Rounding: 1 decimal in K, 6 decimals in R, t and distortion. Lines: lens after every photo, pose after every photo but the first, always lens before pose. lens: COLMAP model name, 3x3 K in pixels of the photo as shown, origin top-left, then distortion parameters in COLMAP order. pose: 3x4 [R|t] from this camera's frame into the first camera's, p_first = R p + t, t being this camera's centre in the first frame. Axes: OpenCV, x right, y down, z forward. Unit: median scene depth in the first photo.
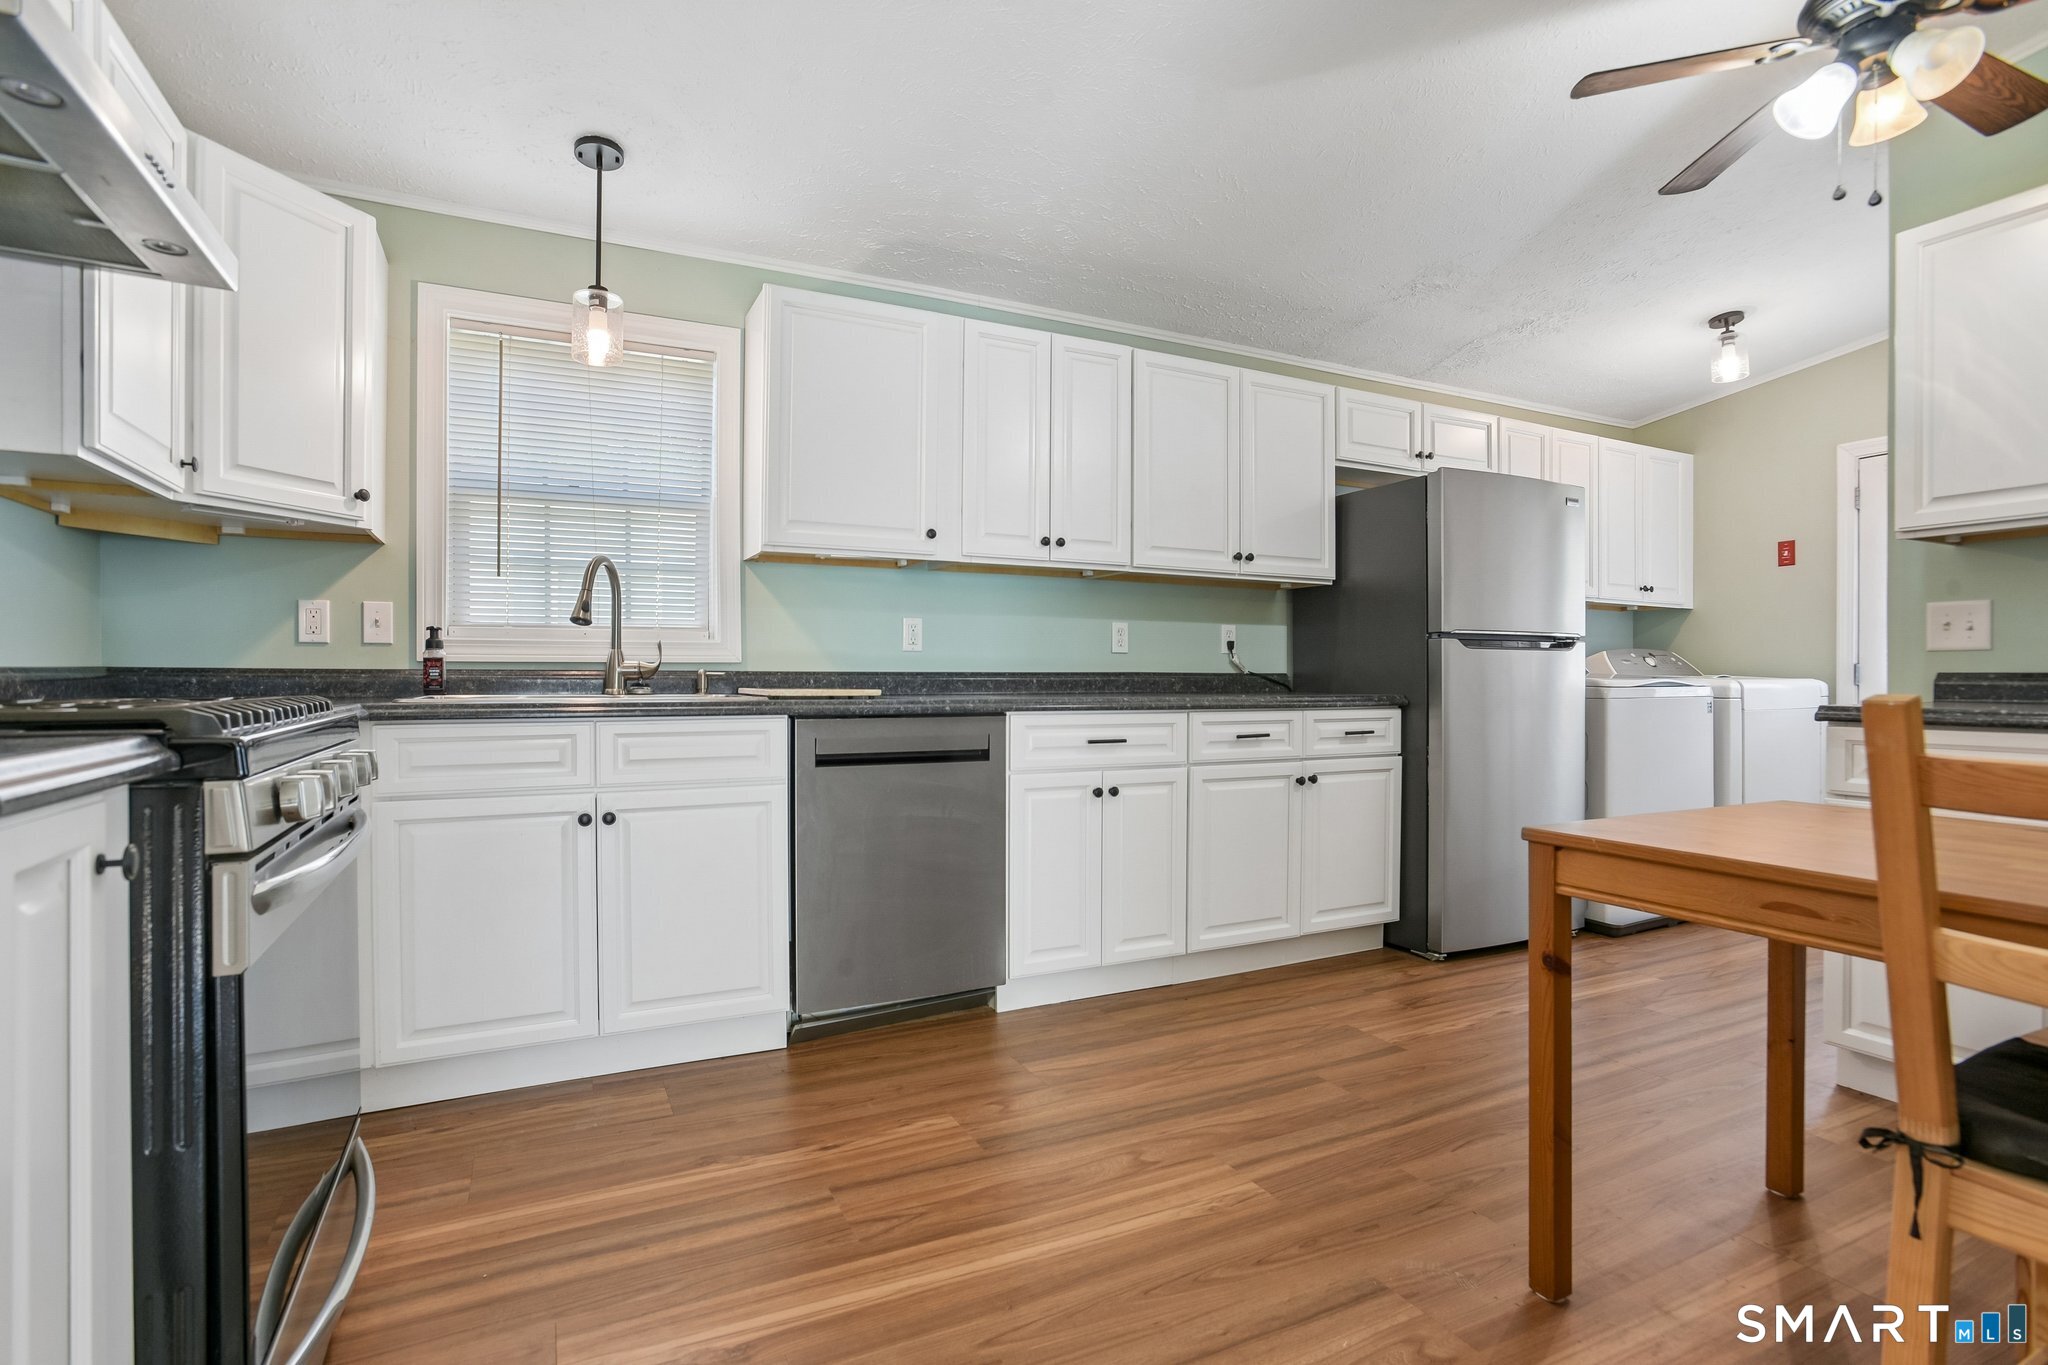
lens RADIAL K [[992.8, 0, 1027.7], [0, 992.8, 686.9], [0, 0, 1]] dist [-0.055240, 0.027684]
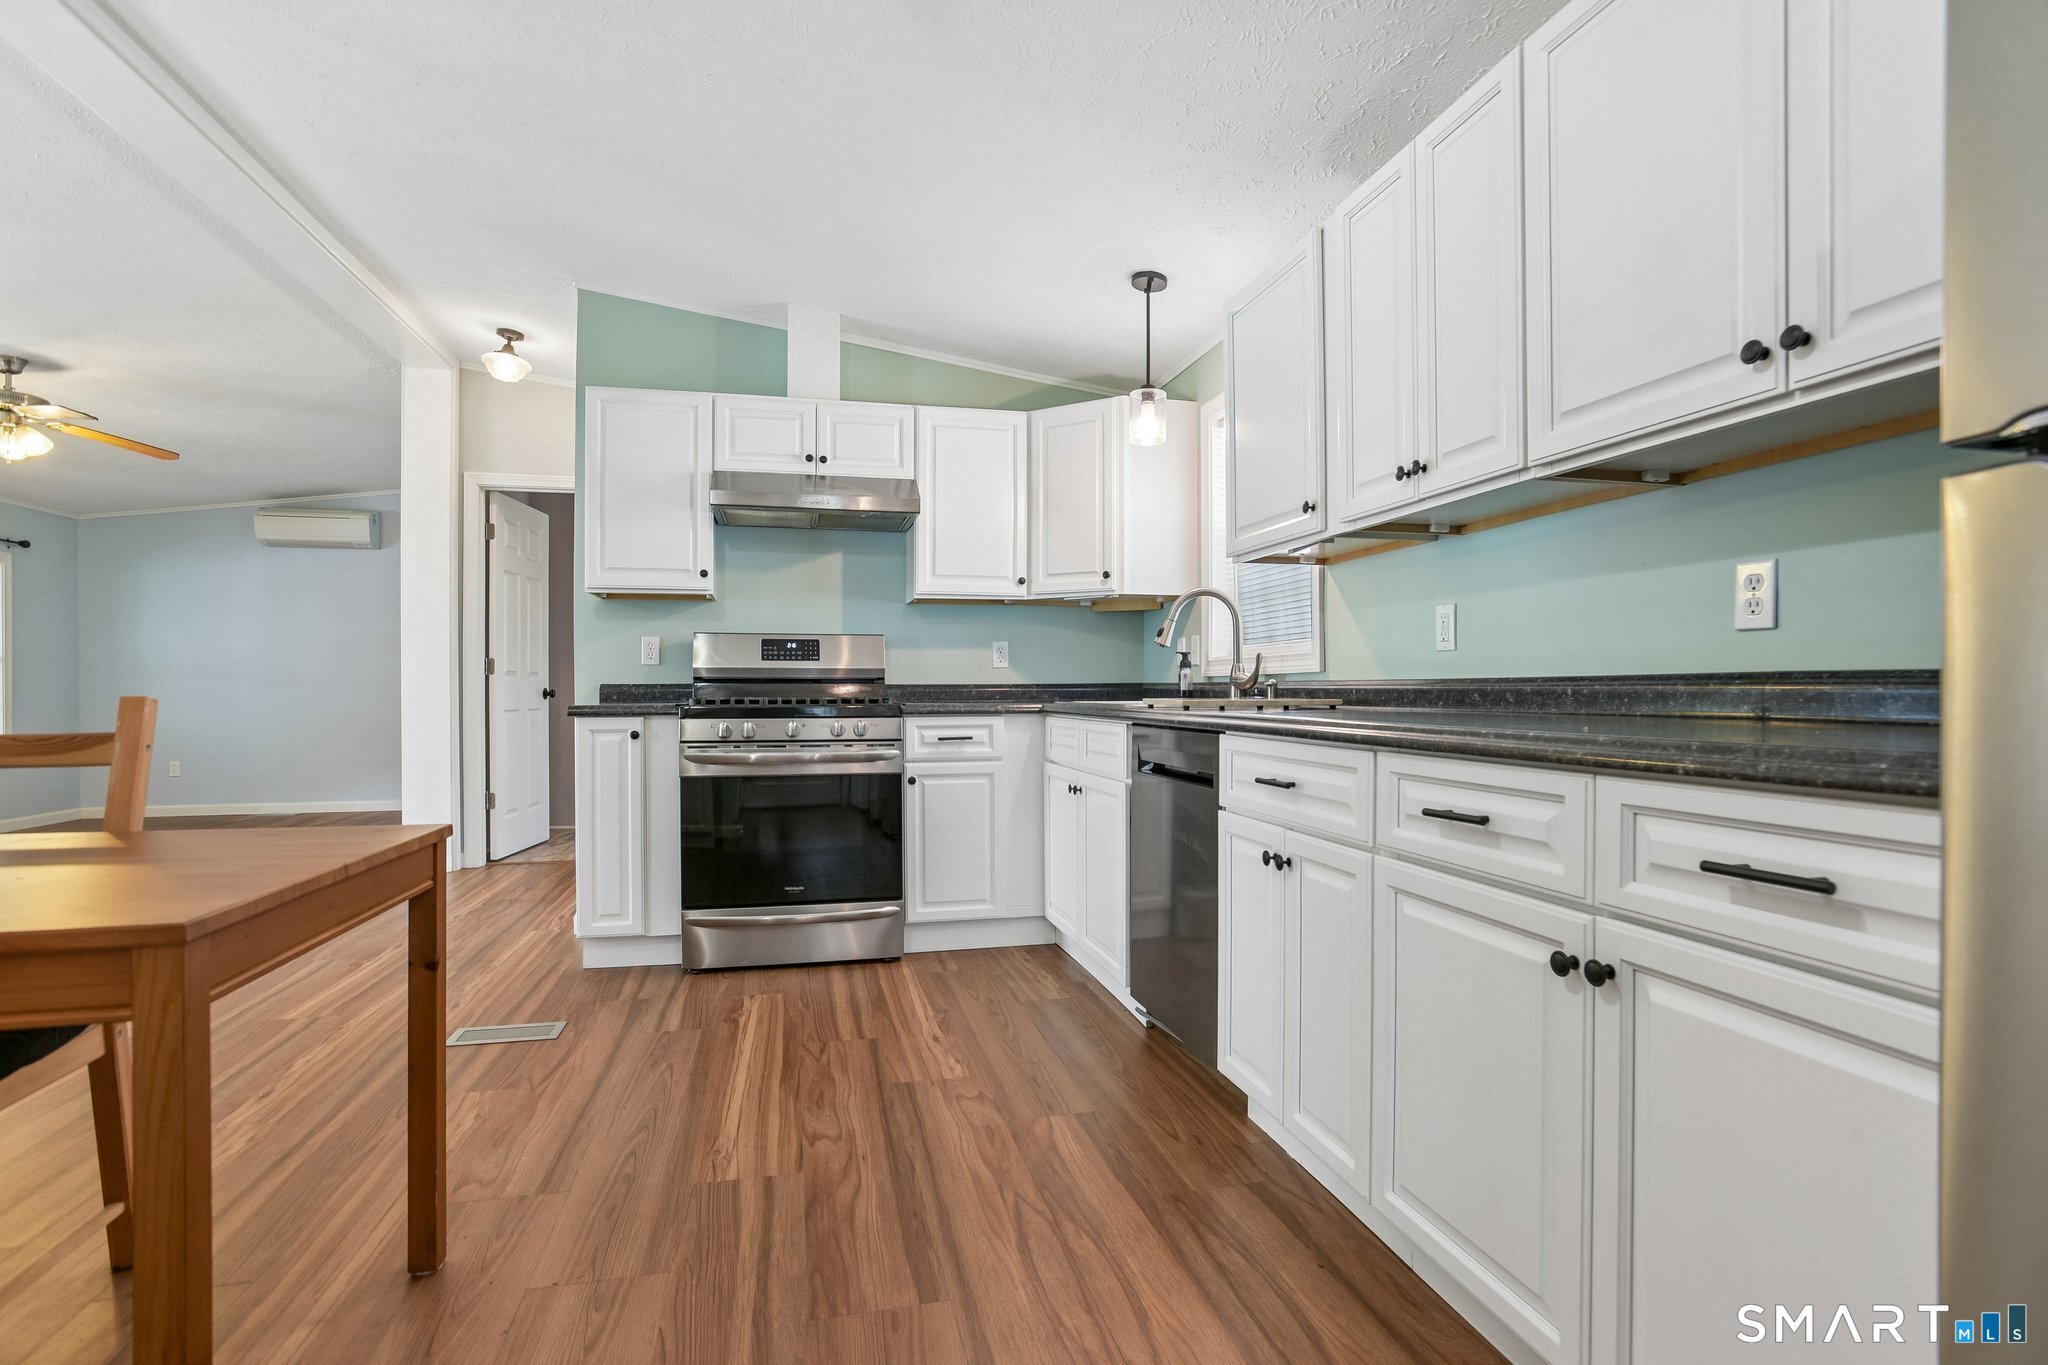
lens RADIAL K [[992.8, 0, 1027.7], [0, 992.8, 686.9], [0, 0, 1]] dist [-0.055240, 0.027684]
pose [[-0.225678, -0.003993, -0.974194, 0.721145], [-0.008228, 0.999964, -0.002192, -0.005465], [0.974167, 0.007521, -0.225702, 0.948506]]
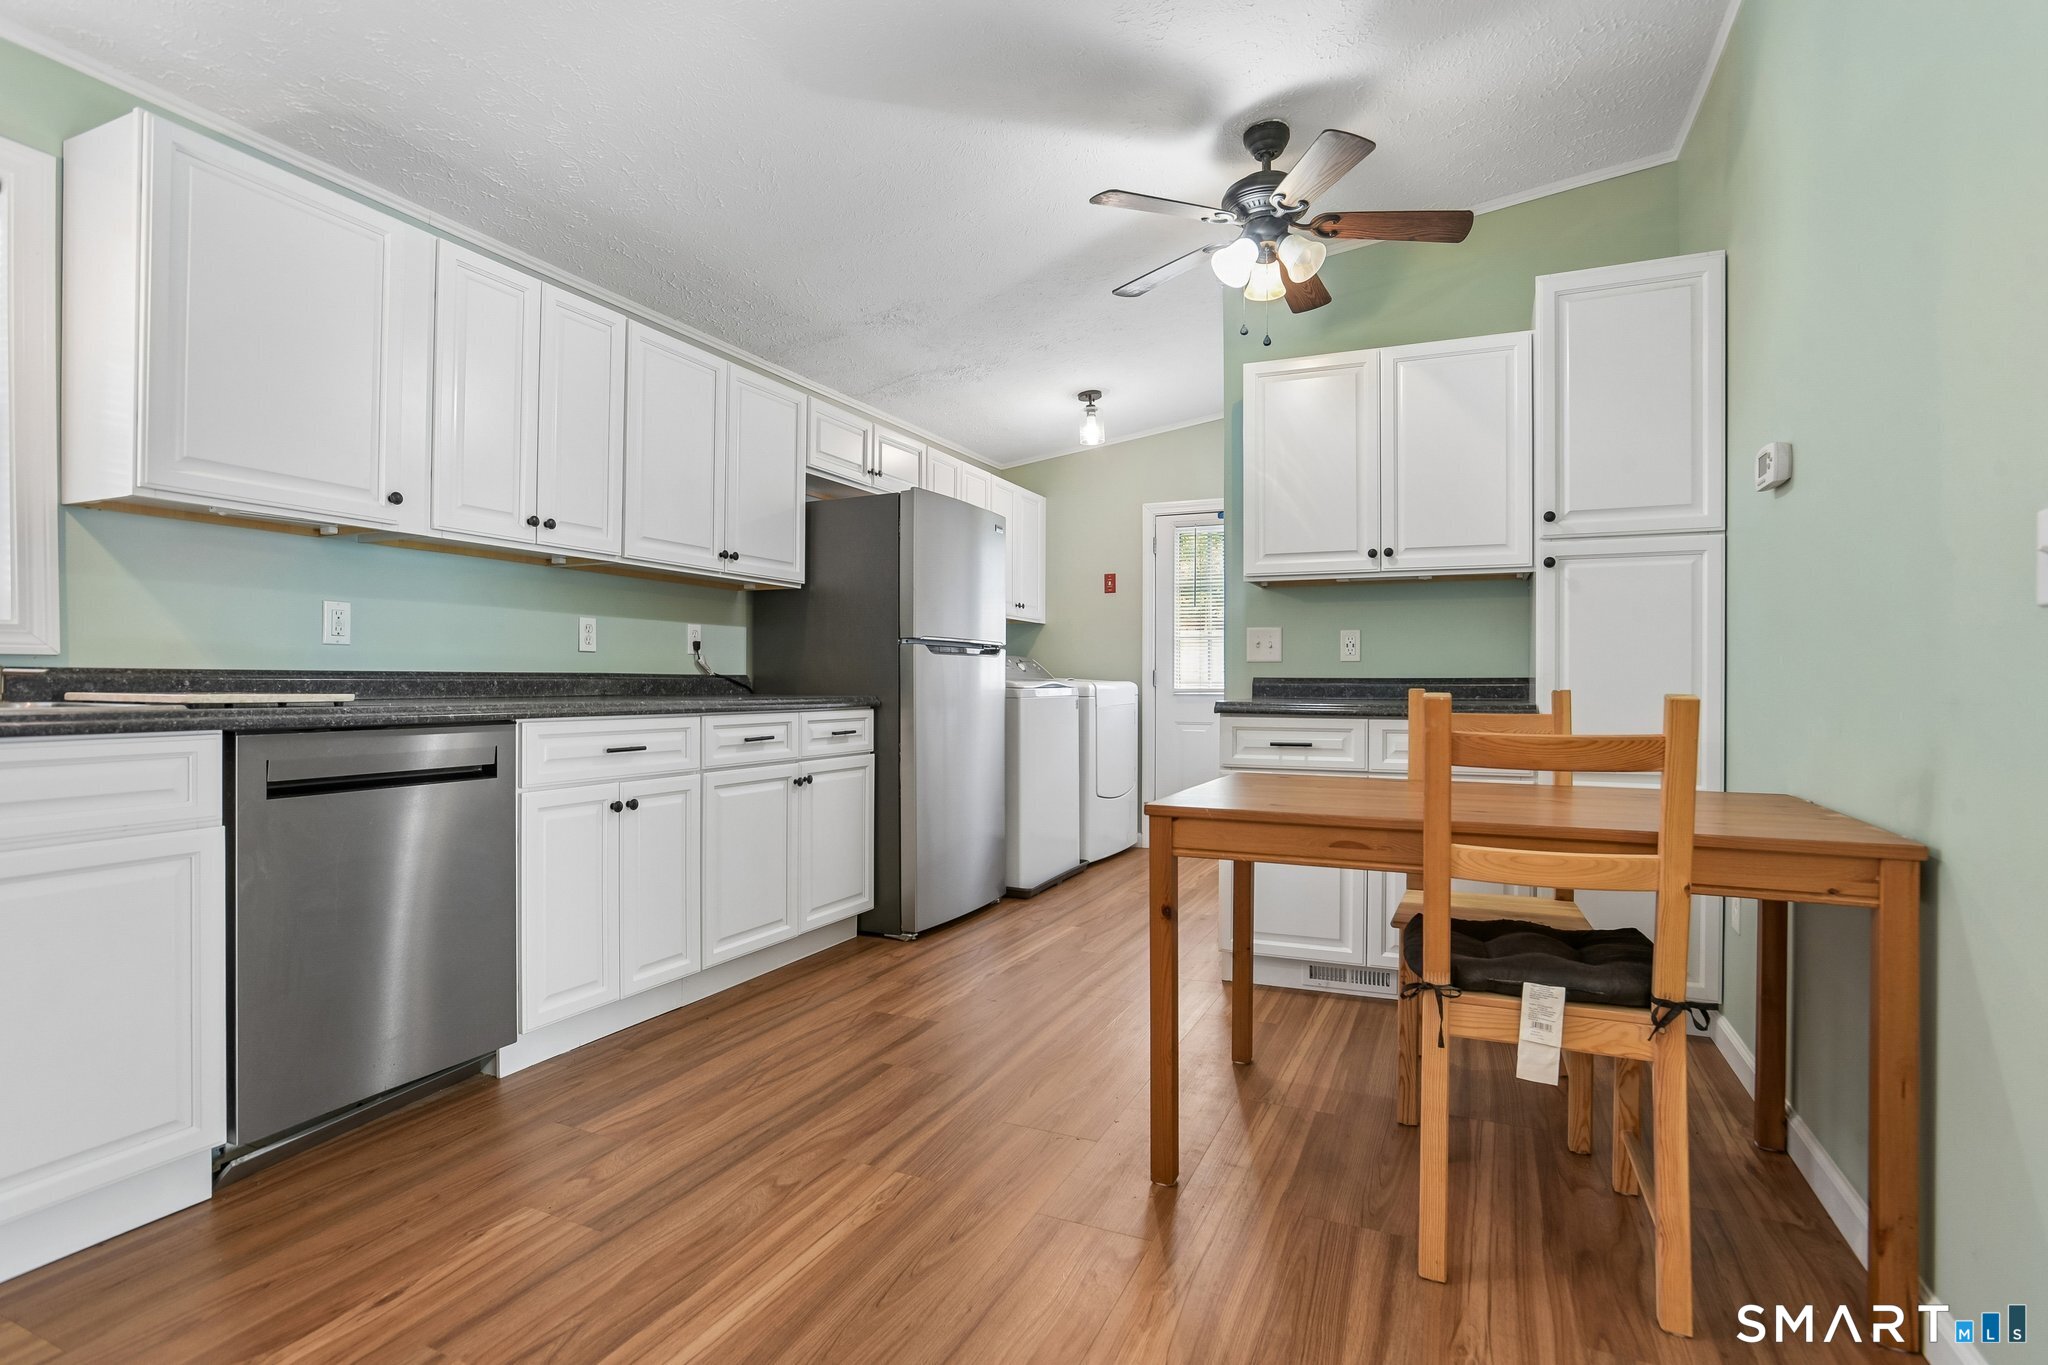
lens RADIAL K [[992.8, 0, 1027.7], [0, 992.8, 686.9], [0, 0, 1]] dist [-0.055240, 0.027684]
pose [[0.776239, -0.001952, 0.630436, -0.192658], [0.002919, 0.999996, -0.000498, -0.000773], [-0.630432, 0.002227, 0.776241, 0.071465]]
